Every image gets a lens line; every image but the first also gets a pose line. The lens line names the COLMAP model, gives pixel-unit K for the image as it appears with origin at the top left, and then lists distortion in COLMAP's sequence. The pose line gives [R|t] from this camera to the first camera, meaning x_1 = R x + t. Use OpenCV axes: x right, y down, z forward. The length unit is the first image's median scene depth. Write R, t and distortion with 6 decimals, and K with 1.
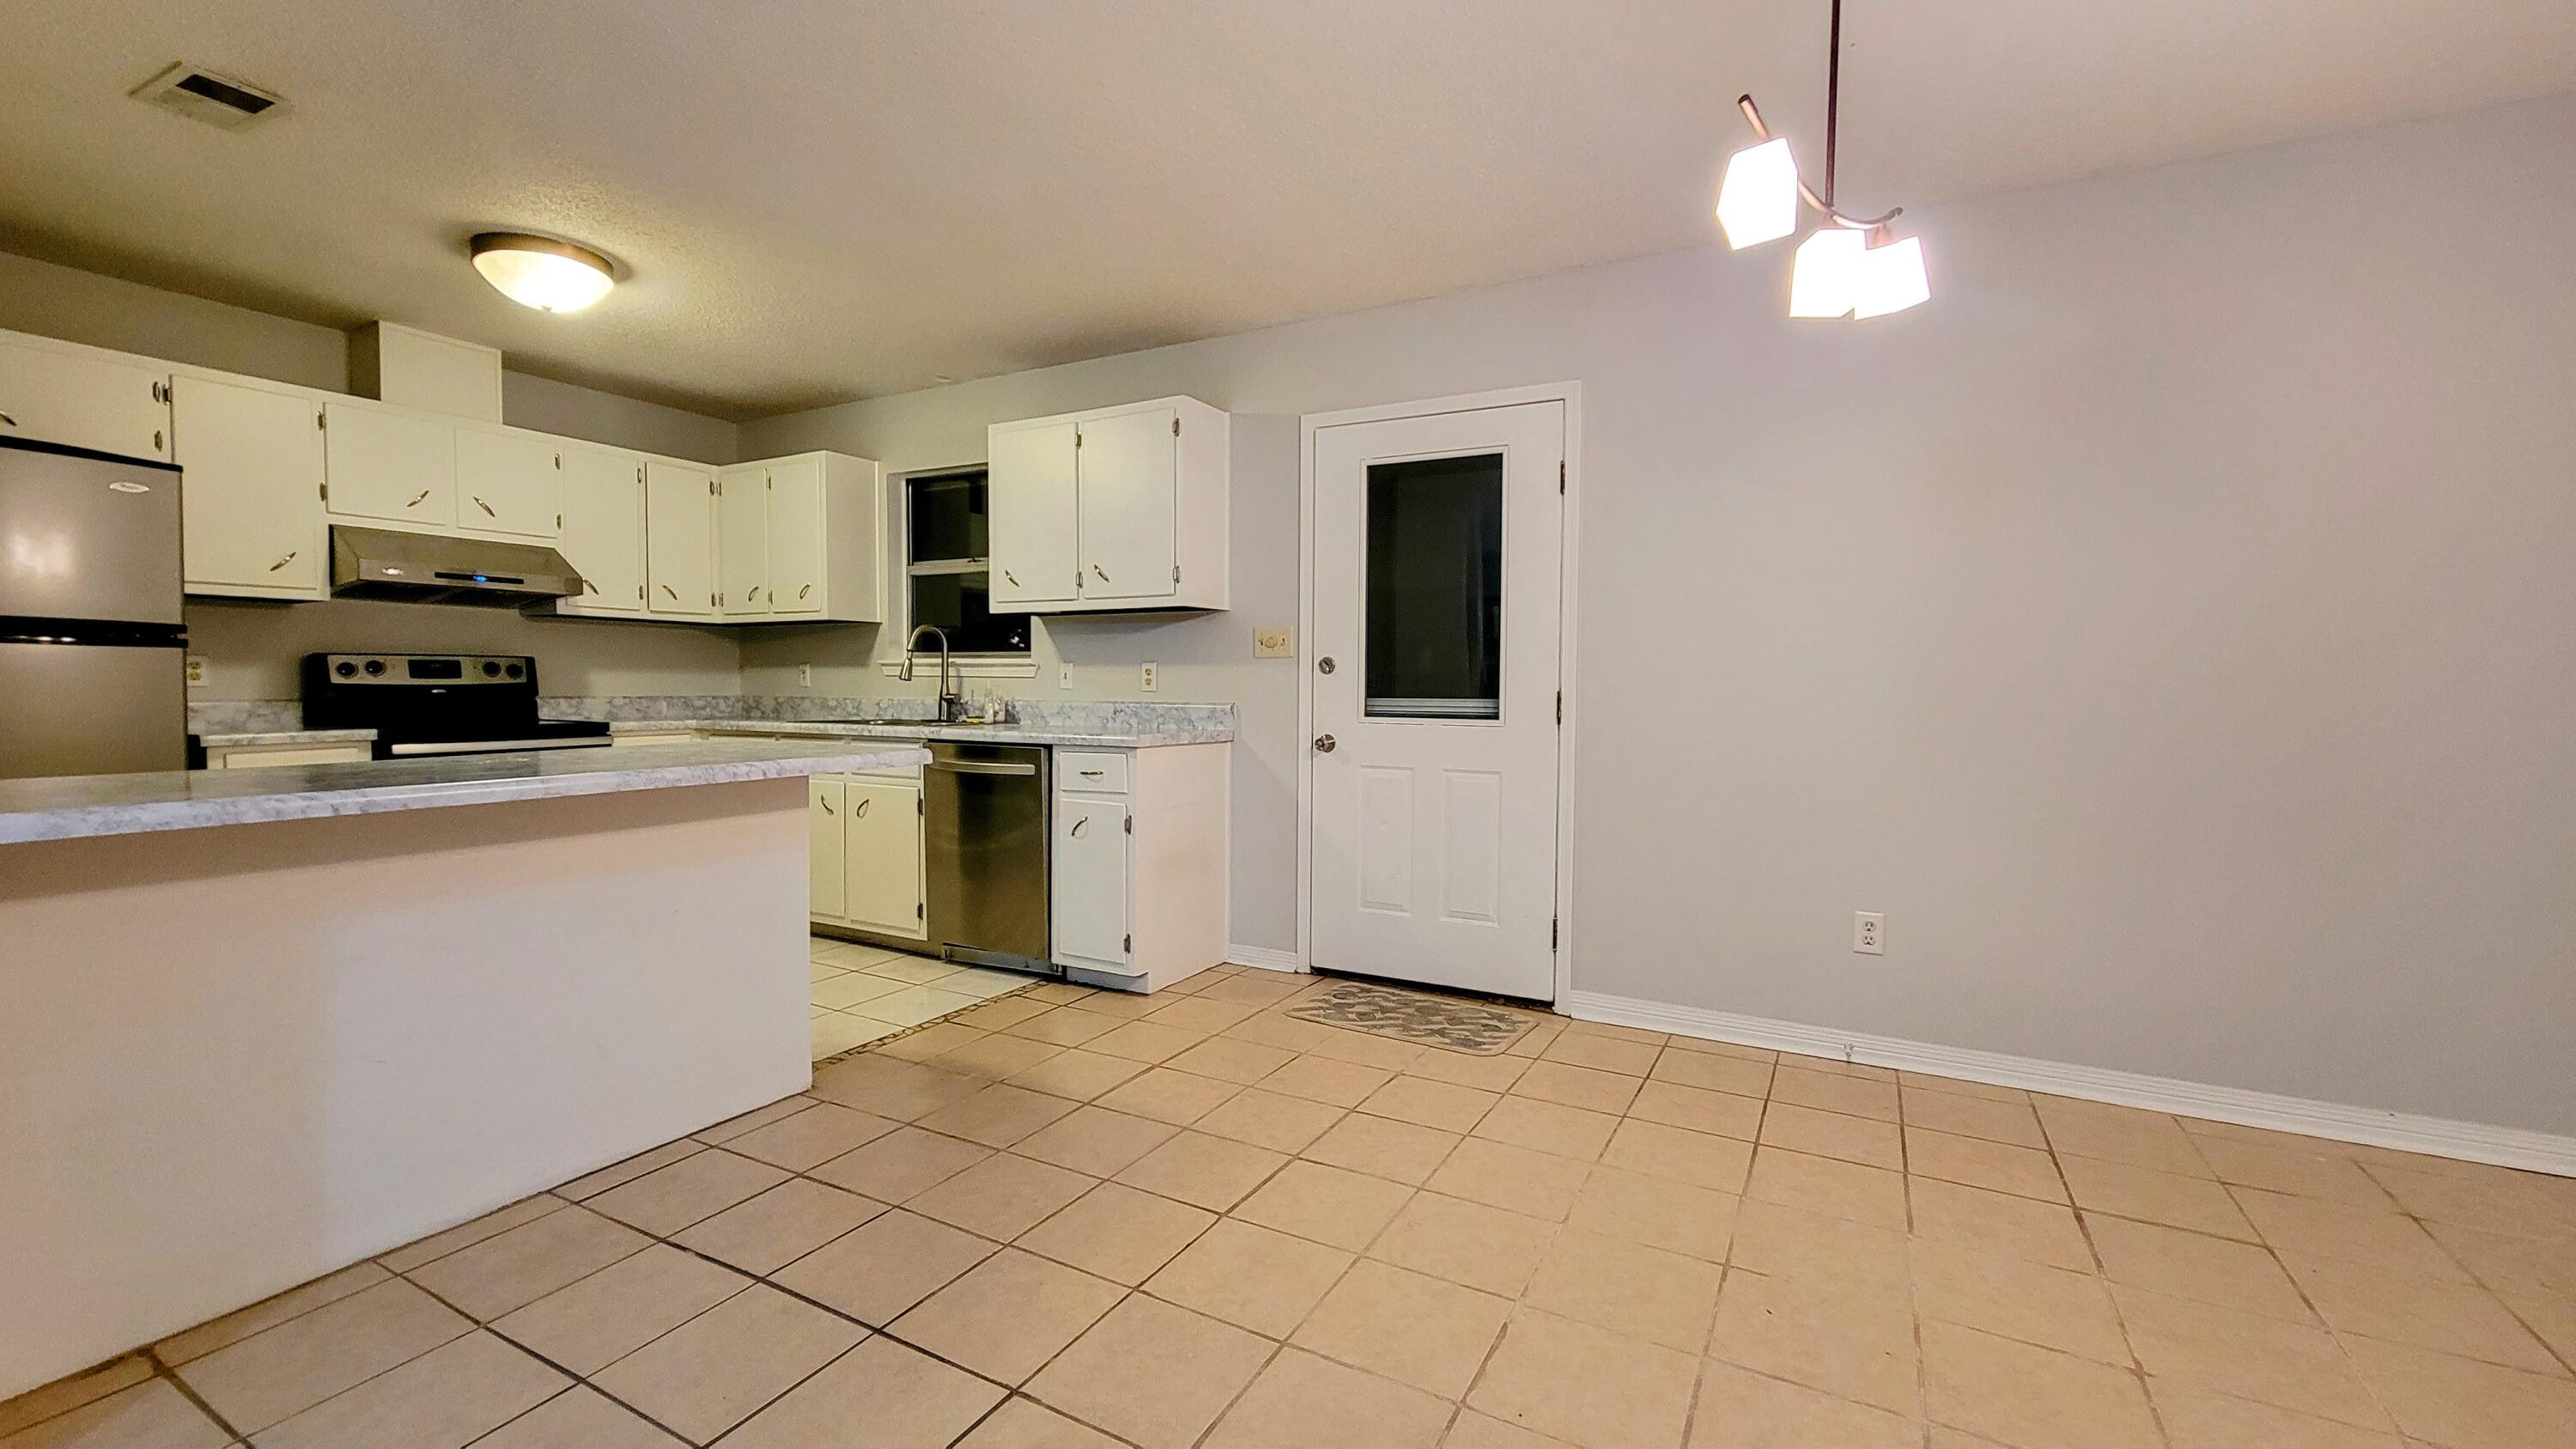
lens RADIAL K [[1050.7, 0, 1280.5], [0, 1050.7, 717.5], [0, 0, 1]] dist [0.001231, -0.001625]
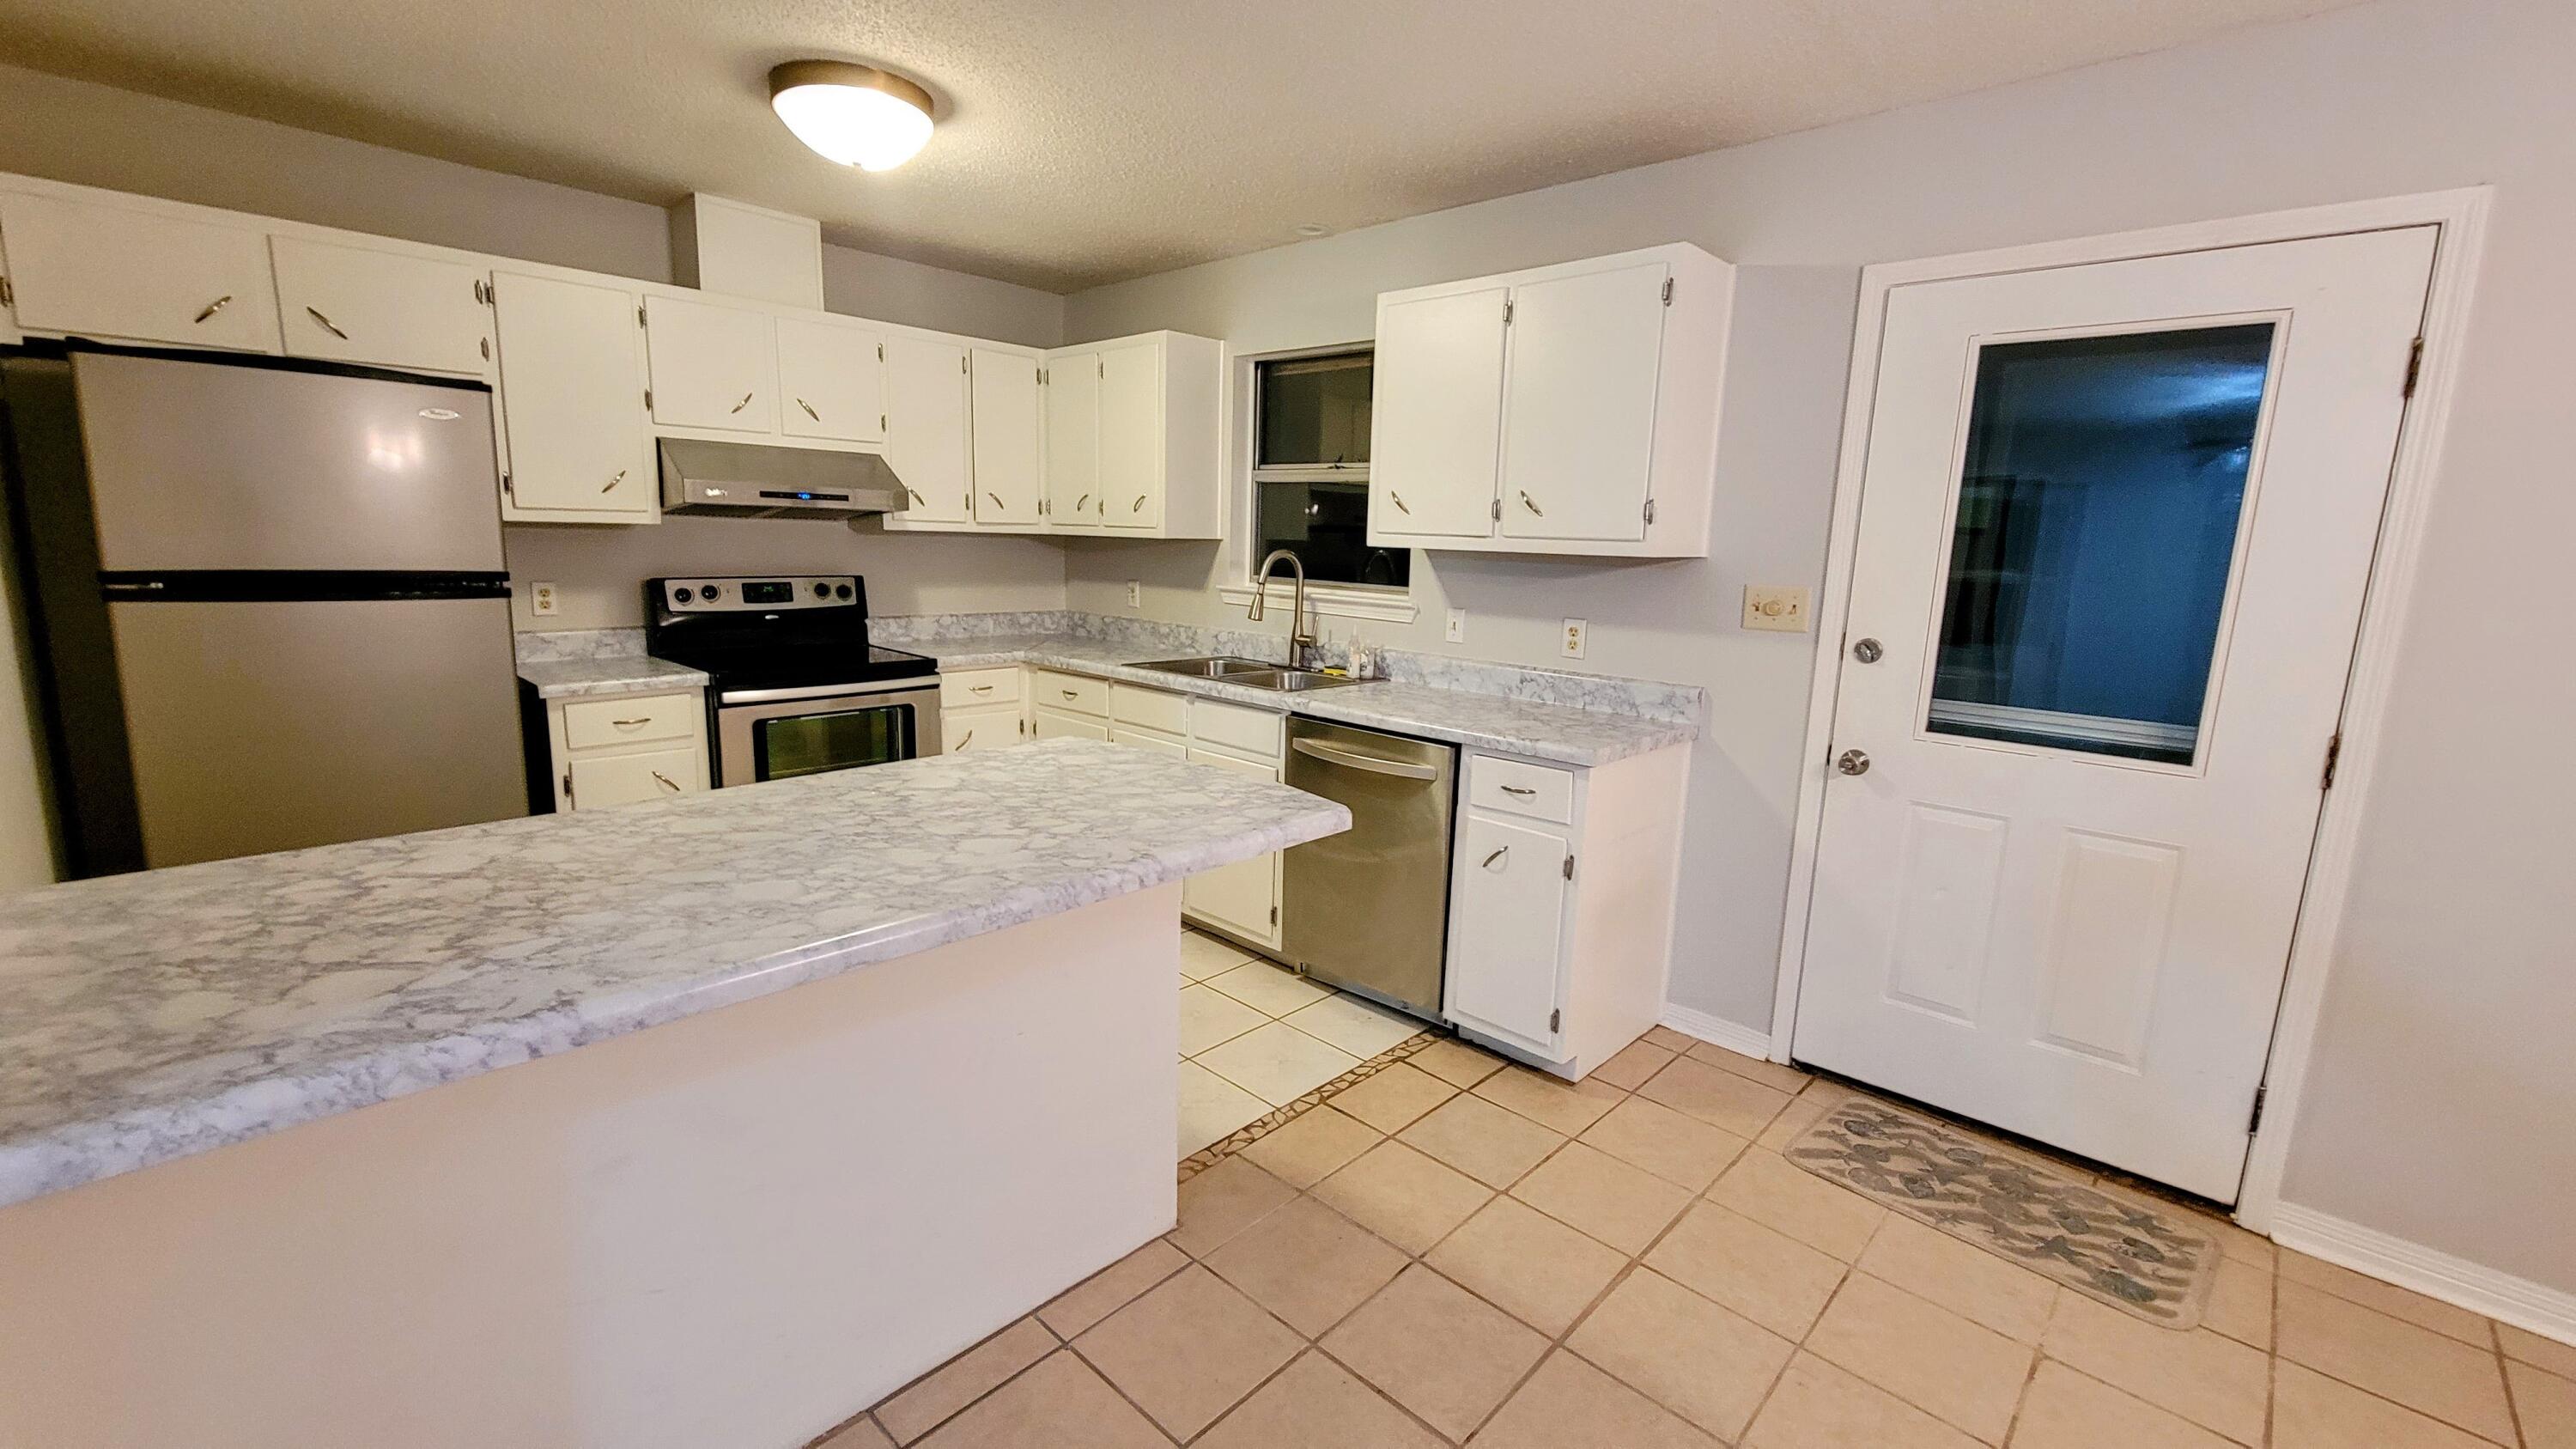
lens RADIAL K [[1050.7, 0, 1277.9], [0, 1050.7, 717.7], [0, 0, 1]] dist [0.001231, -0.001625]
pose [[0.966174, 0.067426, -0.248921, -0.151163], [-0.032838, 0.989525, 0.140577, -0.088351], [0.255792, -0.127648, 0.958267, 0.240834]]
